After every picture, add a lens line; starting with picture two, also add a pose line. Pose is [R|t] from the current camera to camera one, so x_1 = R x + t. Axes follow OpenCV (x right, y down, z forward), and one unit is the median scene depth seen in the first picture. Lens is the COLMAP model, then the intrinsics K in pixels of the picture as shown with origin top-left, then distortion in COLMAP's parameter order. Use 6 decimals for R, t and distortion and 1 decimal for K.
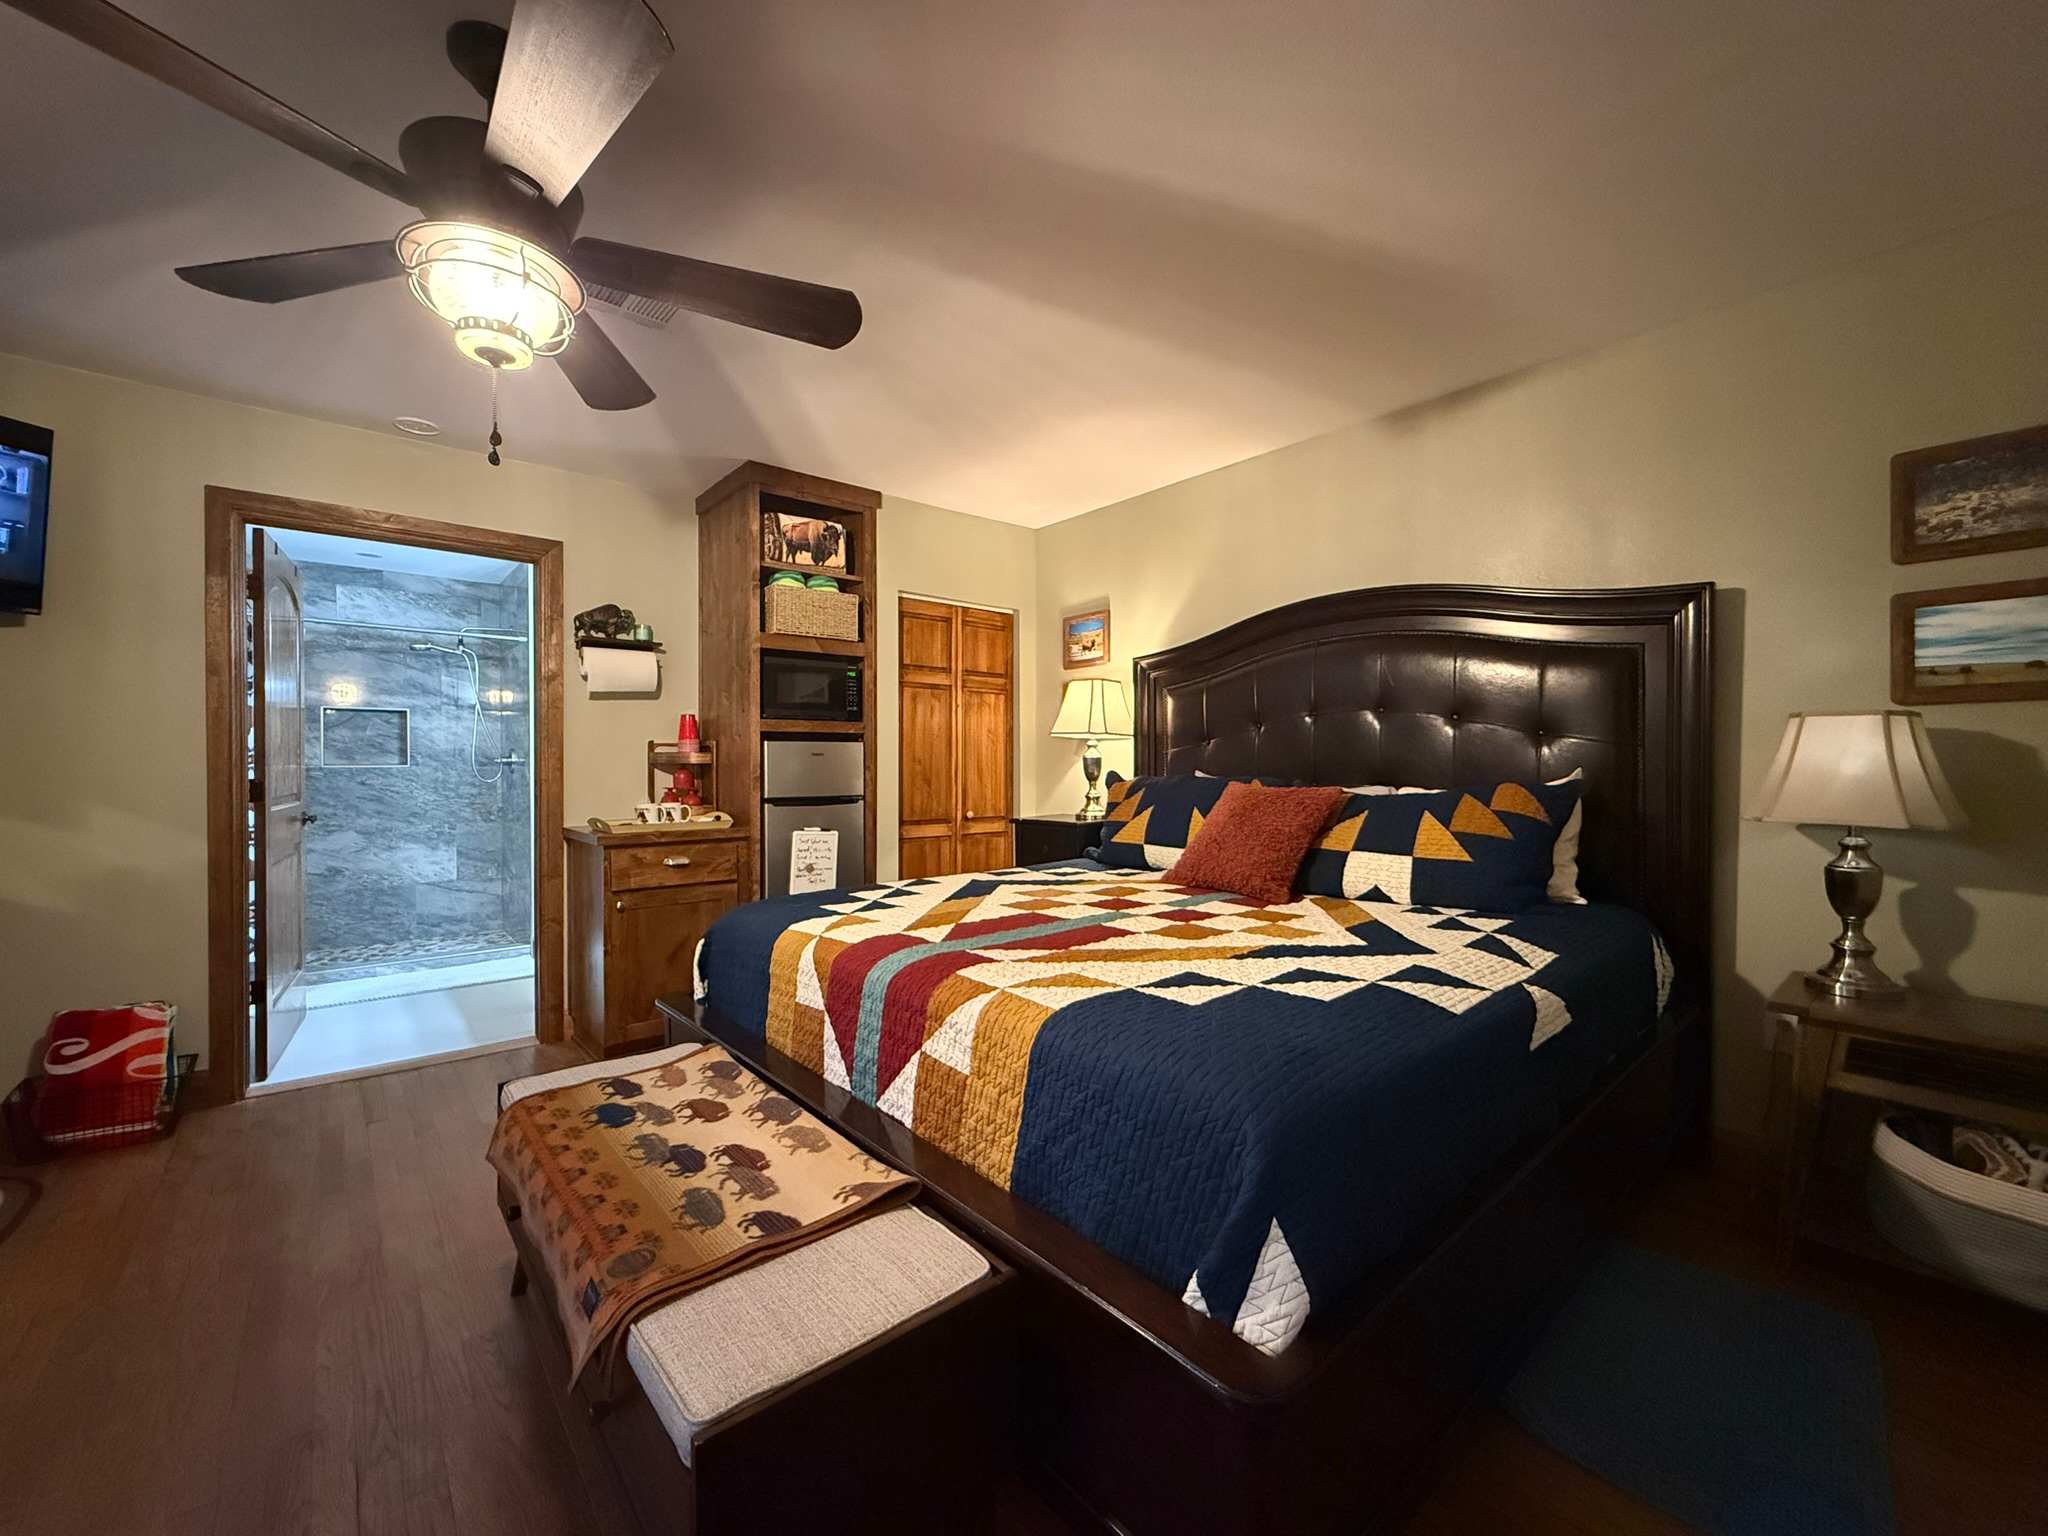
lens RADIAL K [[815.1, 0, 1019.3], [0, 815.1, 768.6], [0, 0, 1]] dist [0.000609, 0.000298]
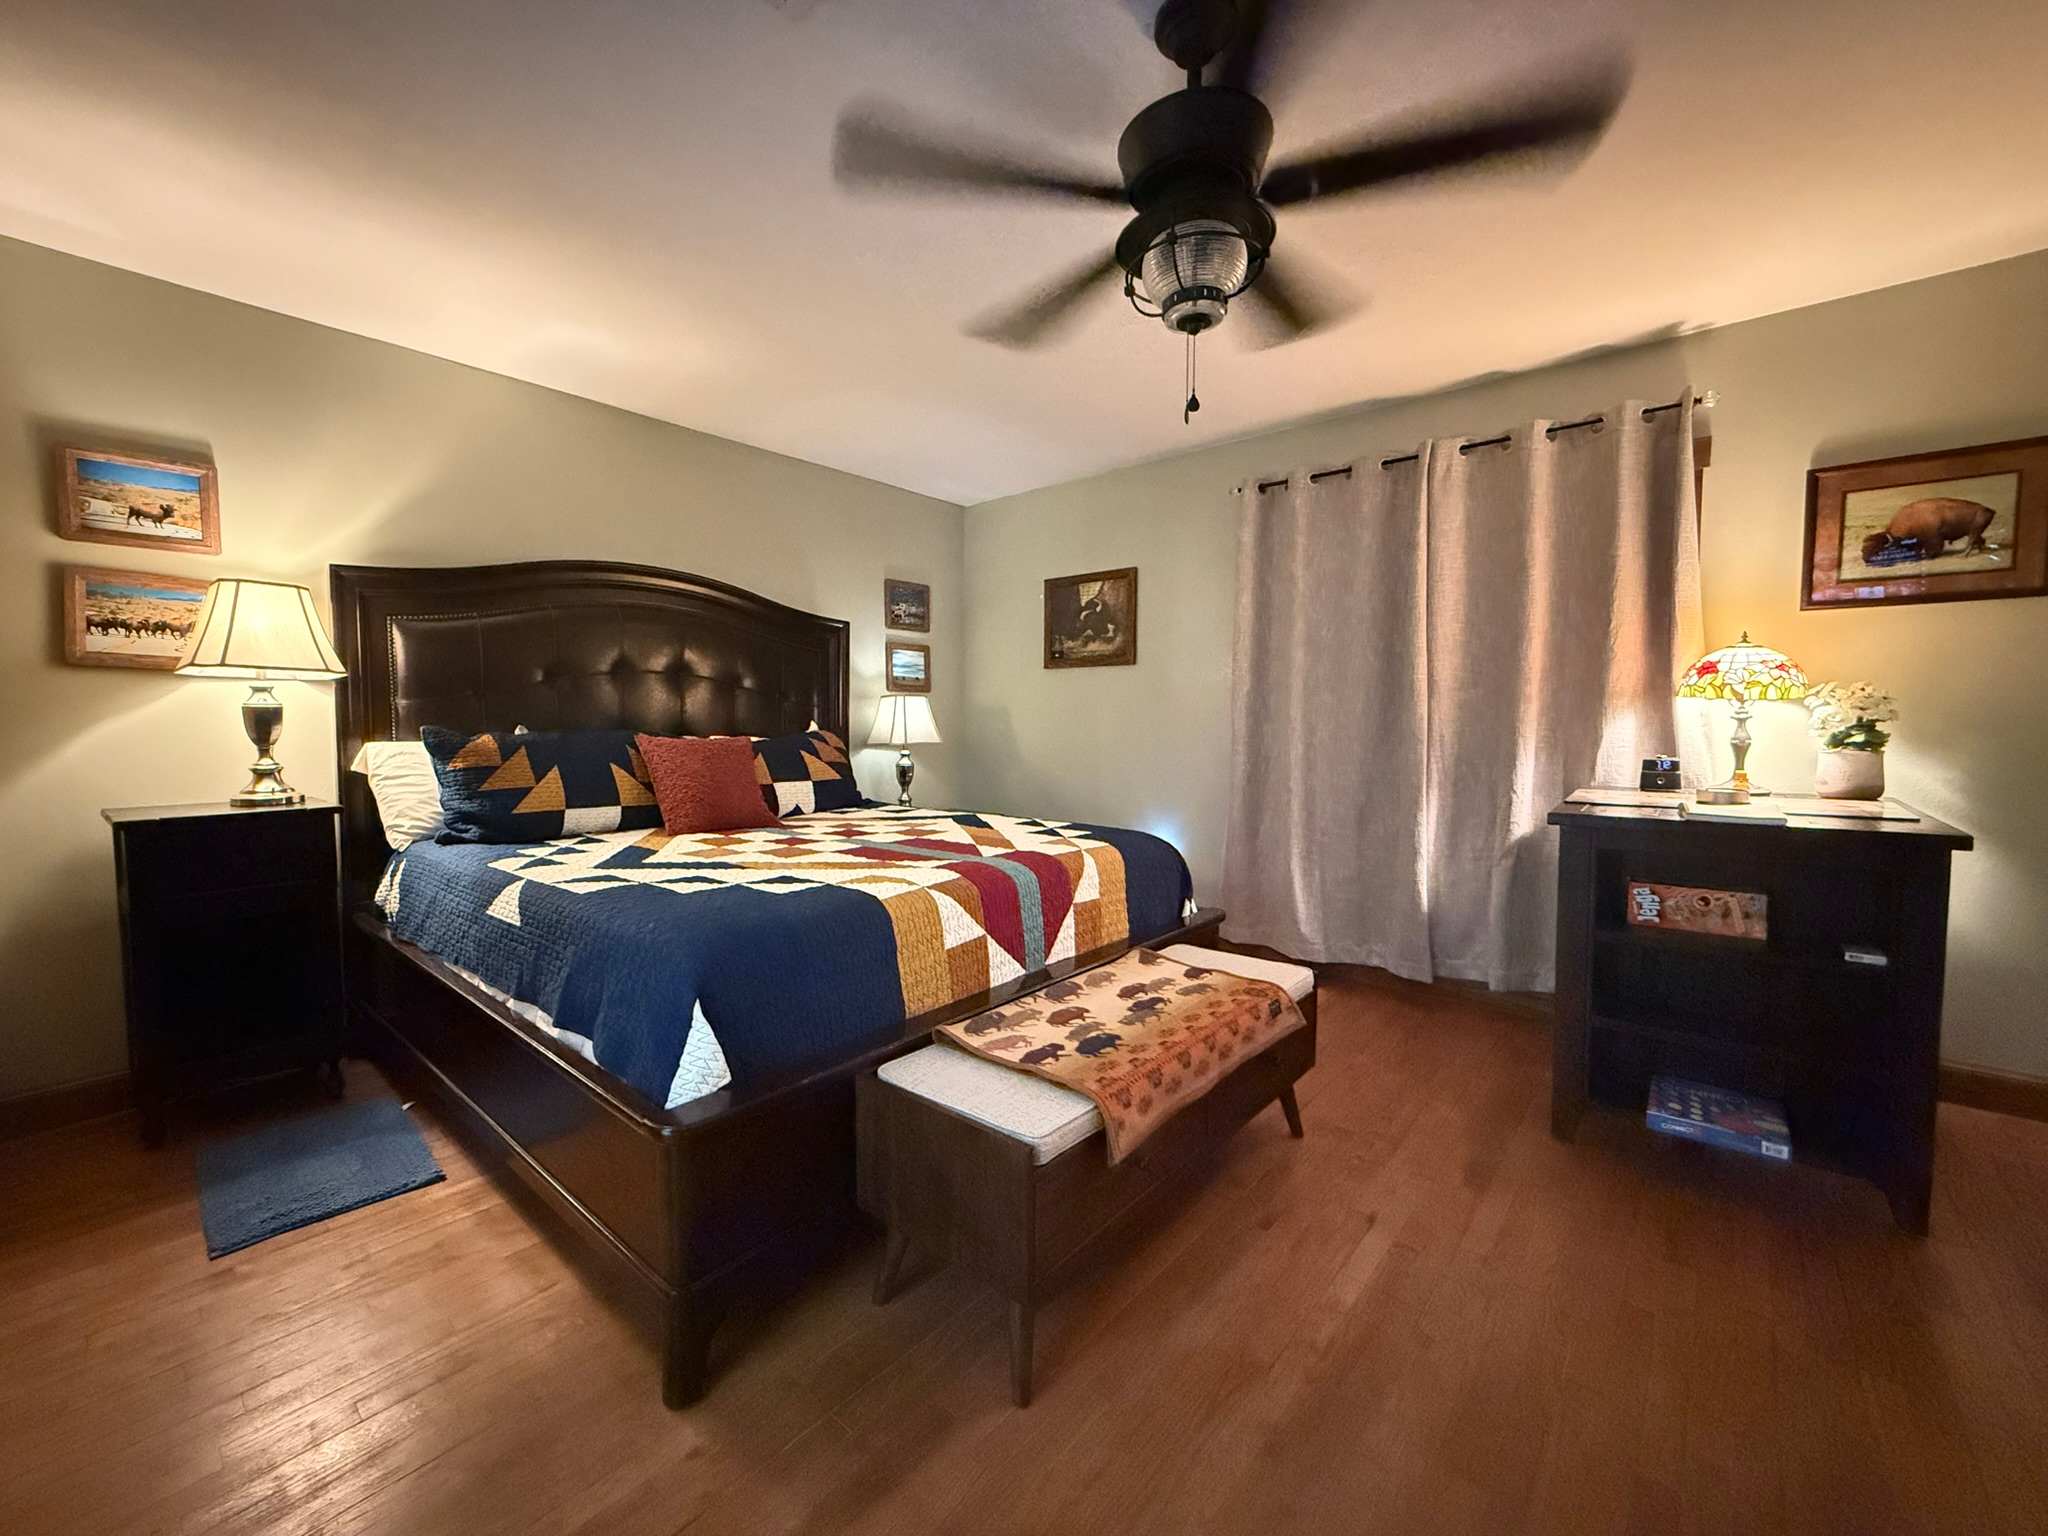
lens RADIAL K [[816.7, 0, 1015.3], [0, 816.7, 763.4], [0, 0, 1]] dist [0.000456, -0.000113]
pose [[-0.152055, -0.052647, 0.986969, -1.002674], [0.006962, 0.998499, 0.054334, -0.000858], [-0.988348, 0.015133, -0.151460, 0.834204]]
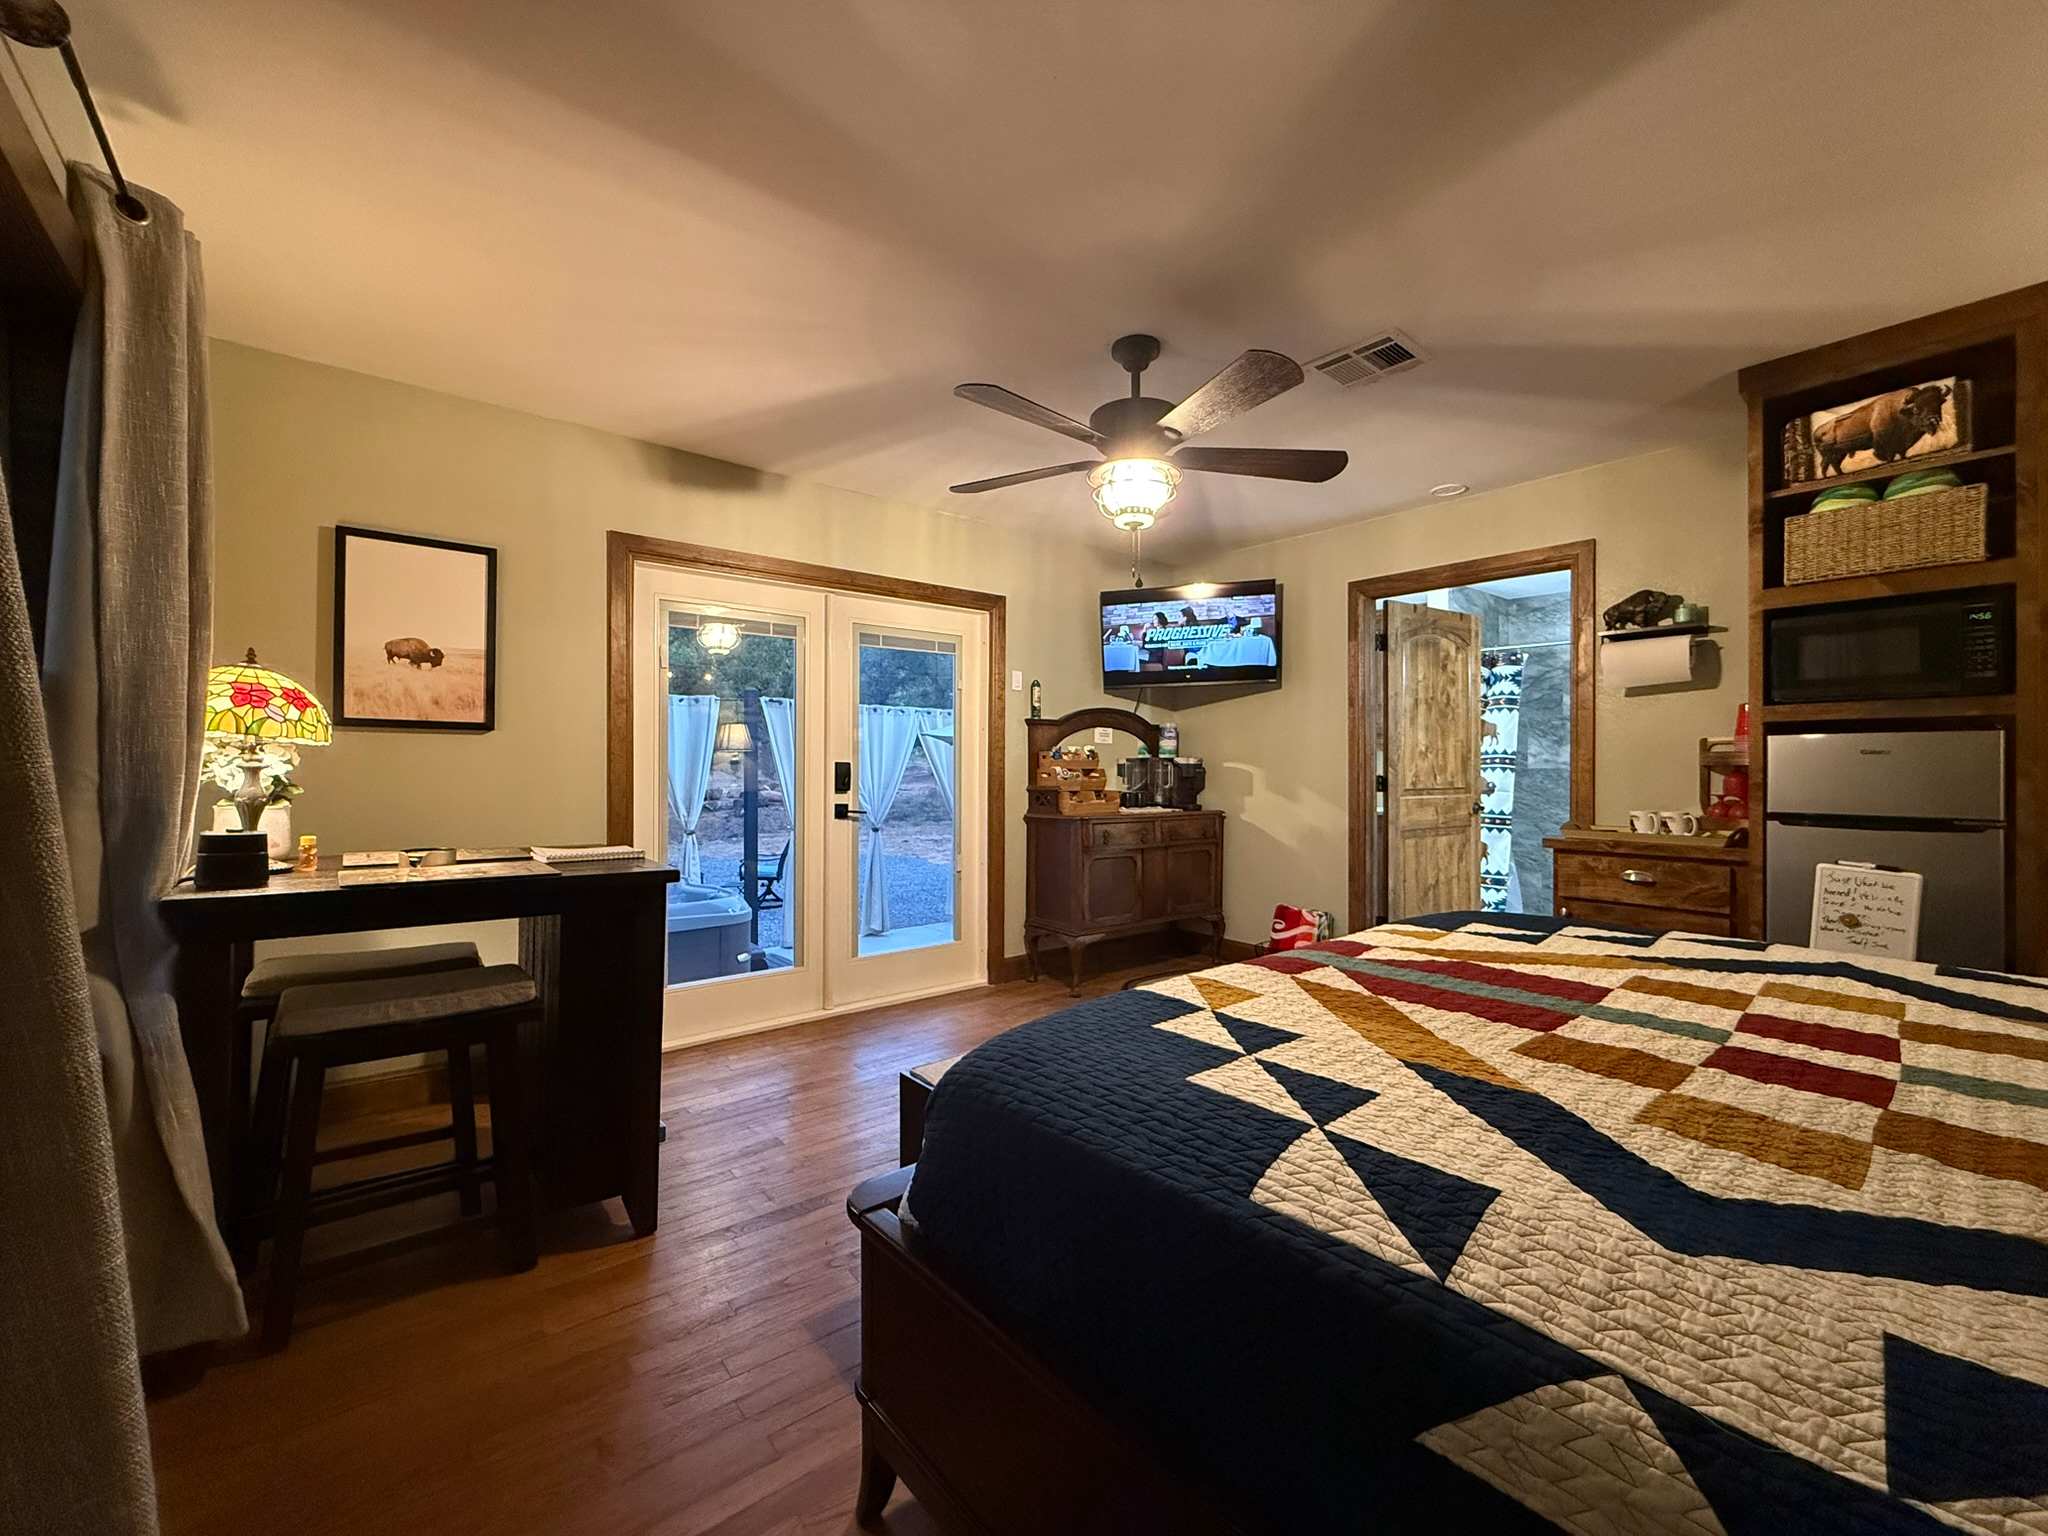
lens RADIAL K [[816.7, 0, 1015.3], [0, 816.7, 763.4], [0, 0, 1]] dist [0.000456, -0.000113]
pose [[-0.029709, -0.001080, -0.999558, 0.638449], [-0.006944, 0.999976, -0.000874, -0.004070], [0.999534, 0.006915, -0.029715, 0.481727]]
